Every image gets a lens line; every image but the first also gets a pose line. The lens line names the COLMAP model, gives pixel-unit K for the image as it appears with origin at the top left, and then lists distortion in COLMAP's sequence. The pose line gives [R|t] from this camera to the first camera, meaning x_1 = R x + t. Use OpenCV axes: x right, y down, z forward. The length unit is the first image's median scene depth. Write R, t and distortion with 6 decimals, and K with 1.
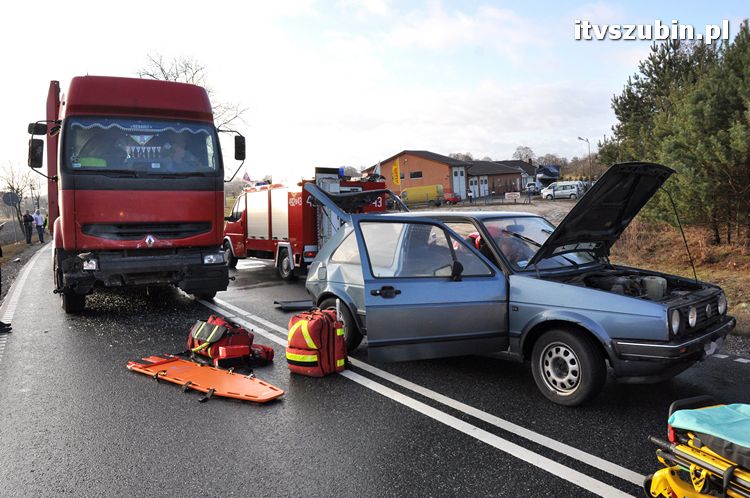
lens RADIAL K [[587.5, 0, 375.0], [0, 587.5, 249.0], [0, 0, 1]] dist [-0.187354, 0.182227]
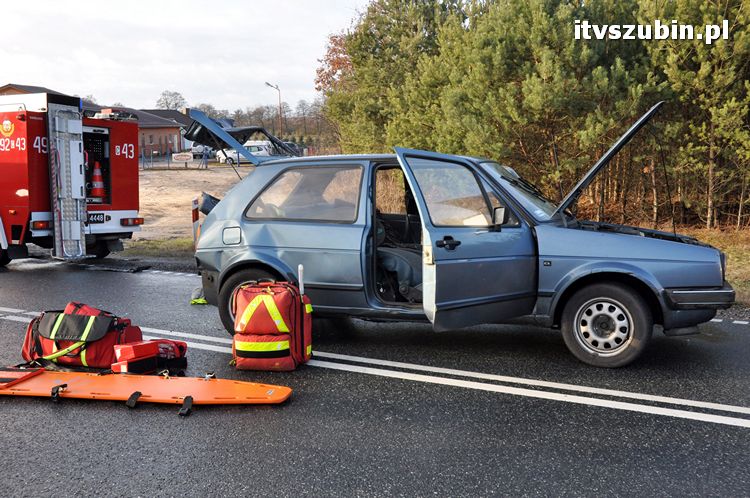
lens RADIAL K [[804.1, 0, 375.0], [0, 804.1, 249.0], [0, 0, 1]] dist [-0.099843, 0.286855]
pose [[0.873870, -0.018339, 0.485813, -0.309454], [0.009309, 0.999736, 0.020995, 0.029440], [-0.486070, -0.013824, 0.873811, 0.042305]]
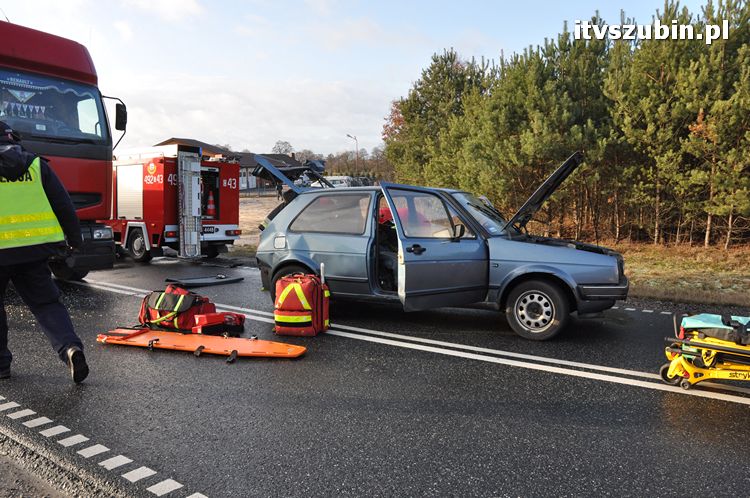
lens RADIAL K [[587.5, 0, 375.0], [0, 587.5, 249.0], [0, 0, 1]] dist [-0.187354, 0.182227]
pose [[0.914358, 0.001587, 0.404904, -0.265270], [-0.006038, 0.999935, 0.009716, 0.031866], [-0.404862, -0.011328, 0.914308, -0.008955]]
